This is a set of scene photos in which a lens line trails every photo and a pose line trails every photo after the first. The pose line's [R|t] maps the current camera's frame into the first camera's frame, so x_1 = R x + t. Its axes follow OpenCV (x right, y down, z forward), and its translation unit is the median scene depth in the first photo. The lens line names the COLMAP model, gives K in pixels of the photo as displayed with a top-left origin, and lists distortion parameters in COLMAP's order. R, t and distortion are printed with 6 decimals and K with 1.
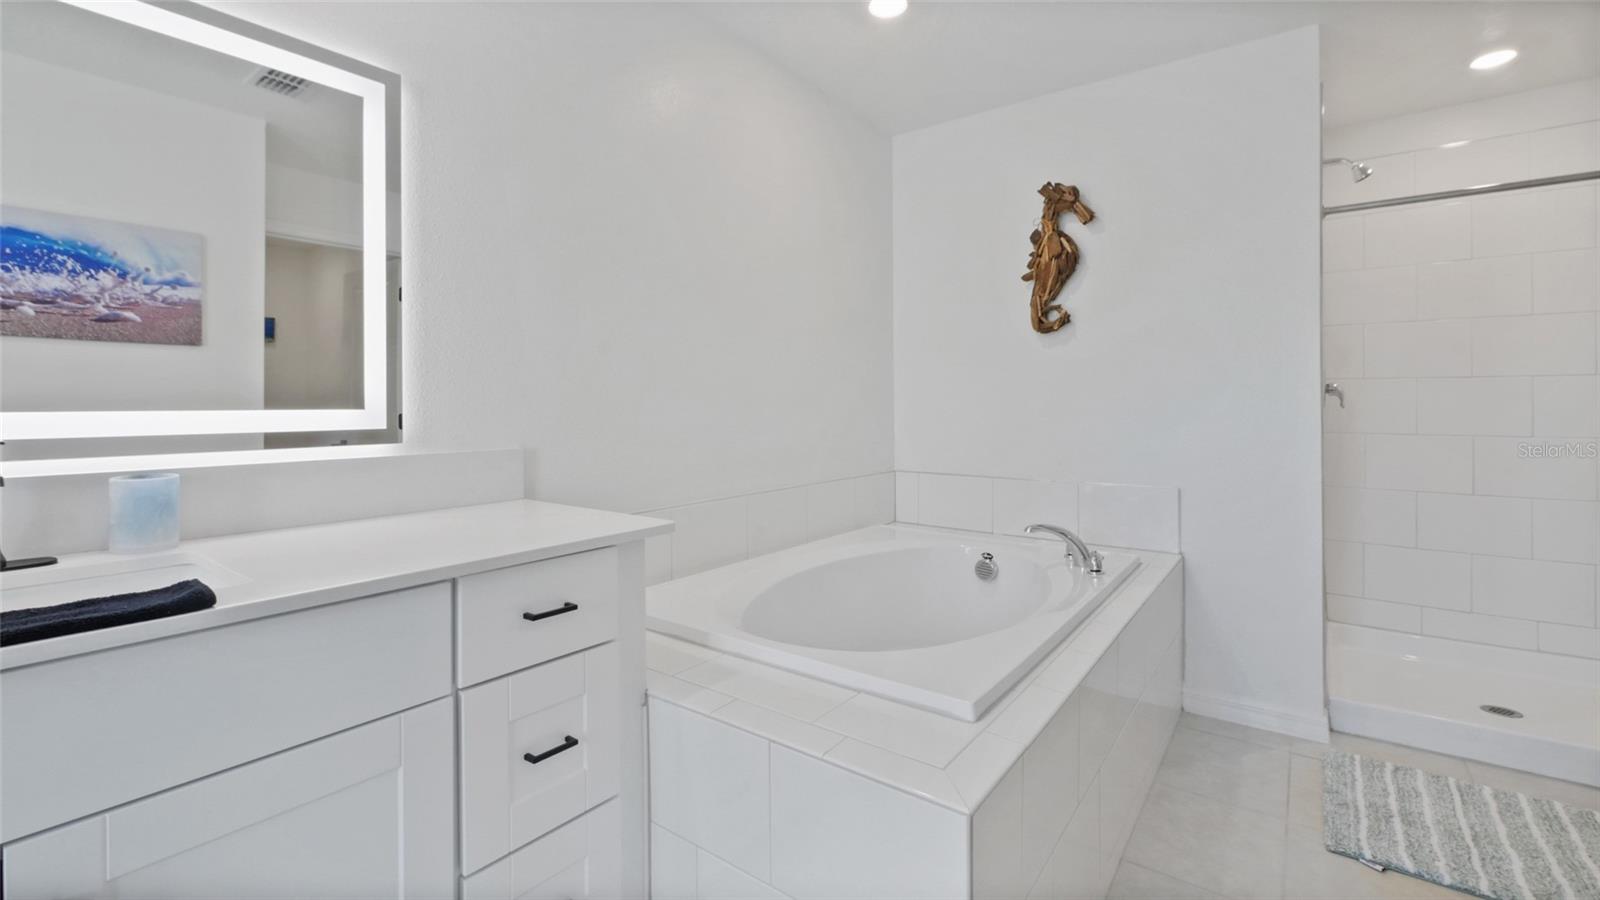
lens RADIAL K [[719.4, 0, 774.8], [0, 719.4, 409.5], [0, 0, 1]] dist [-0.002237, -0.000758]
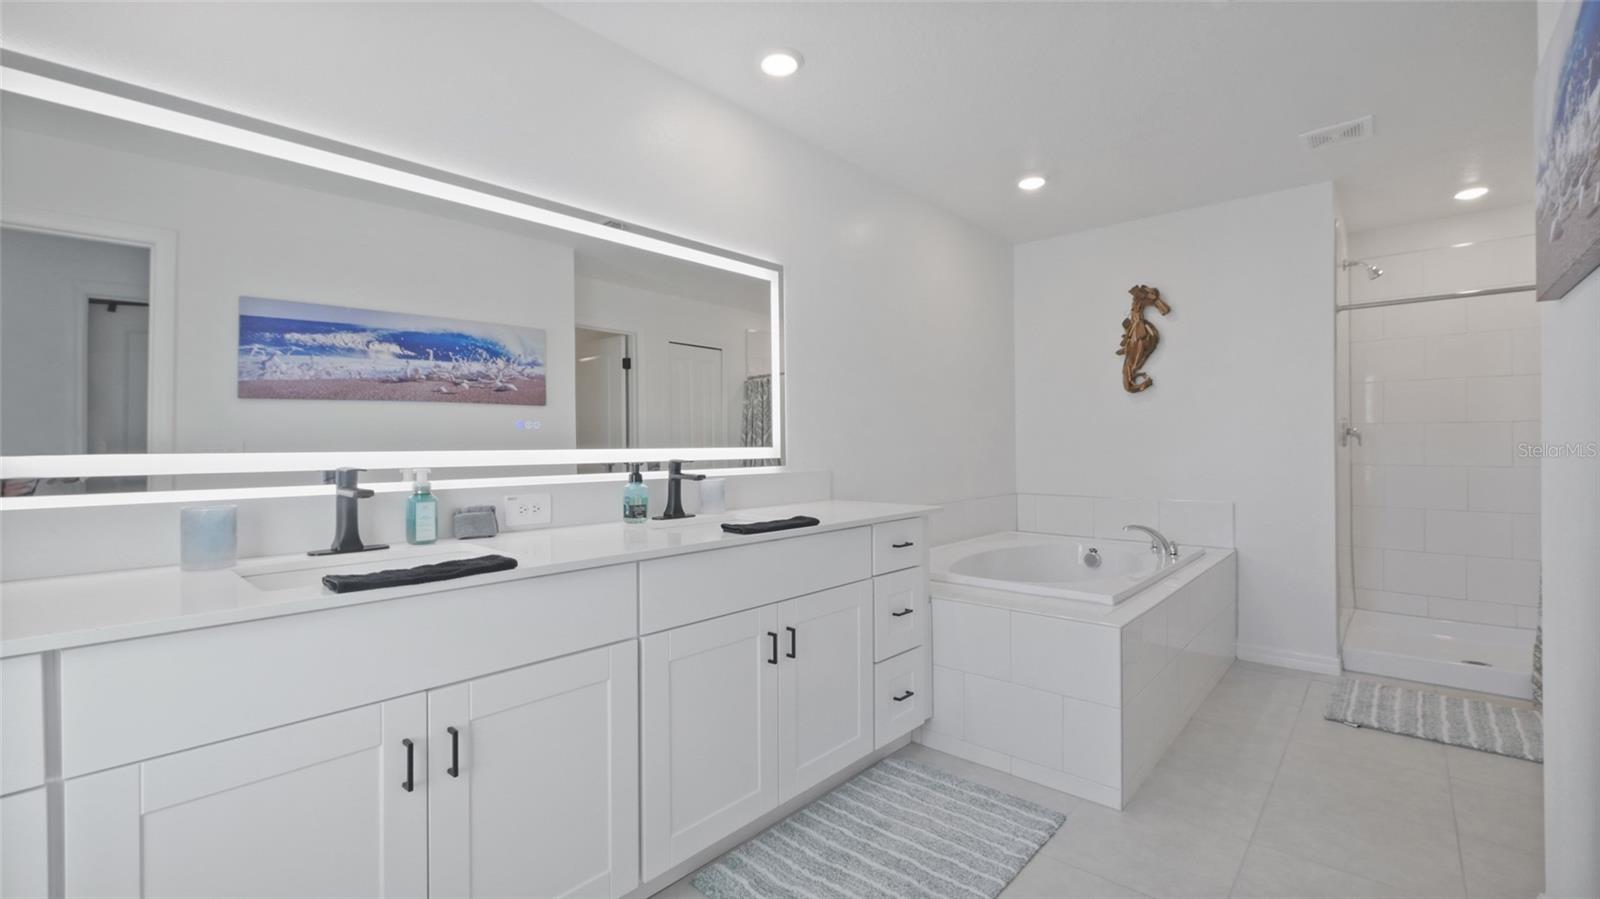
lens RADIAL K [[678.8, 0, 800.0], [0, 678.8, 449.5], [0, 0, 1]] dist [0.001643, 0.000260]
pose [[0.997378, -0.002046, -0.072342, -0.198033], [0.002063, 0.999998, 0.000161, 0.002856], [0.072342, -0.000310, 0.997380, -0.408571]]
